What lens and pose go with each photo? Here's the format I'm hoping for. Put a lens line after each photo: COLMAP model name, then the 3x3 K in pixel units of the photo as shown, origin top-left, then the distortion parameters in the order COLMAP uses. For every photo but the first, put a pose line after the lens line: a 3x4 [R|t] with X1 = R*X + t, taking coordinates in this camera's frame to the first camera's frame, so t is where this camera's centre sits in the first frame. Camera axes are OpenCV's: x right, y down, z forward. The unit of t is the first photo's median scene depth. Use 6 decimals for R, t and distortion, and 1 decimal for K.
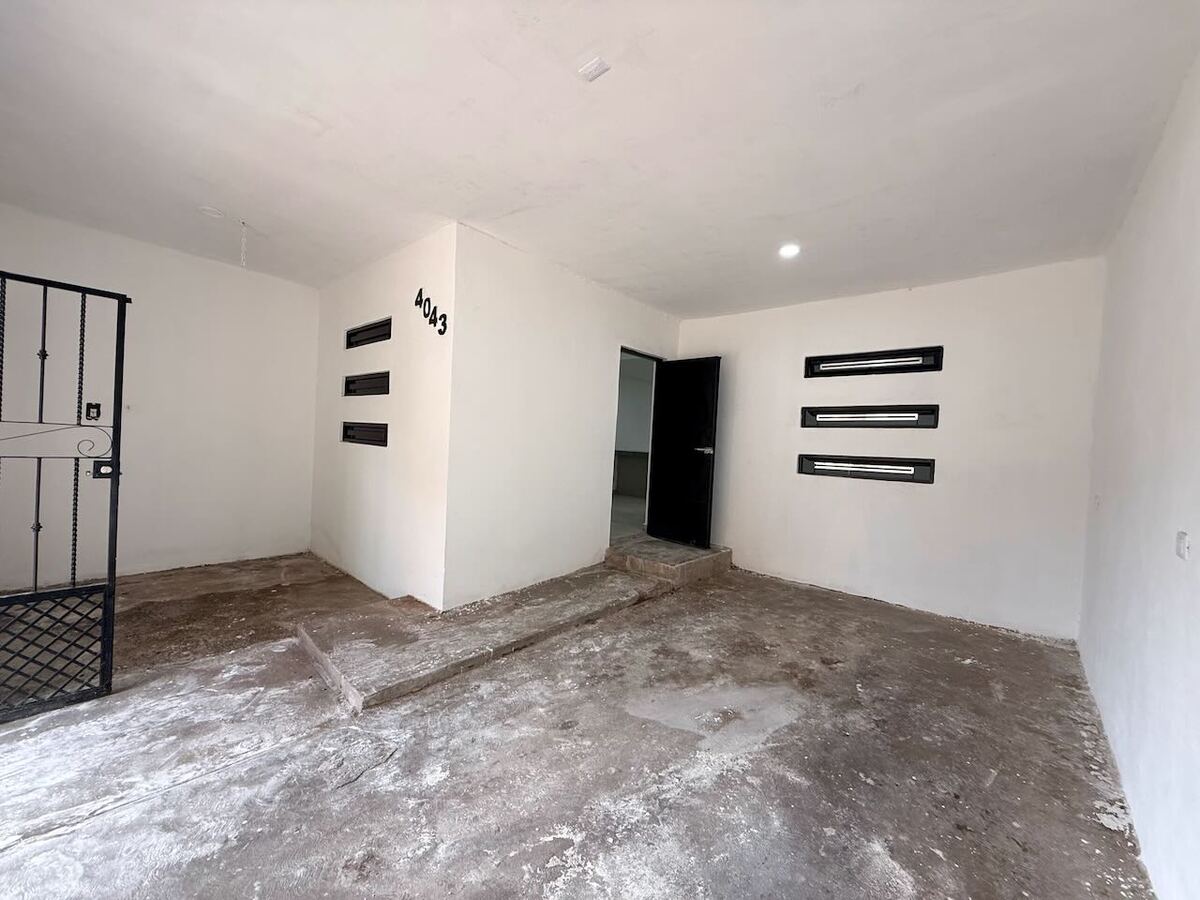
lens RADIAL K [[478.5, 0, 598.0], [0, 478.5, 448.2], [0, 0, 1]] dist [-0.001438, -0.000762]
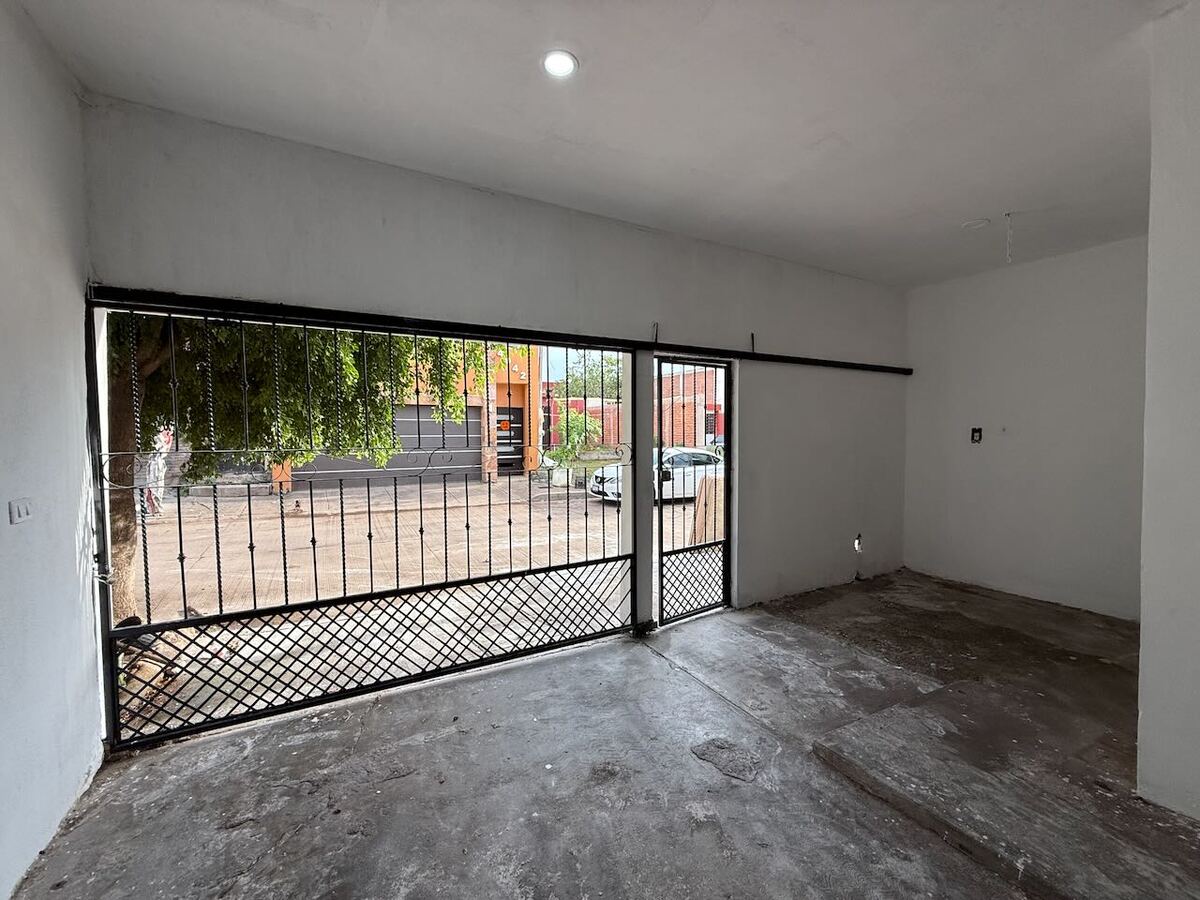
lens RADIAL K [[478.5, 0, 598.1], [0, 478.5, 455.6], [0, 0, 1]] dist [-0.001438, -0.000762]
pose [[-0.335555, -0.012352, -0.941940, 0.347633], [-0.028715, 0.999584, -0.002879, -0.000429], [0.941583, 0.026081, -0.335770, 0.623699]]
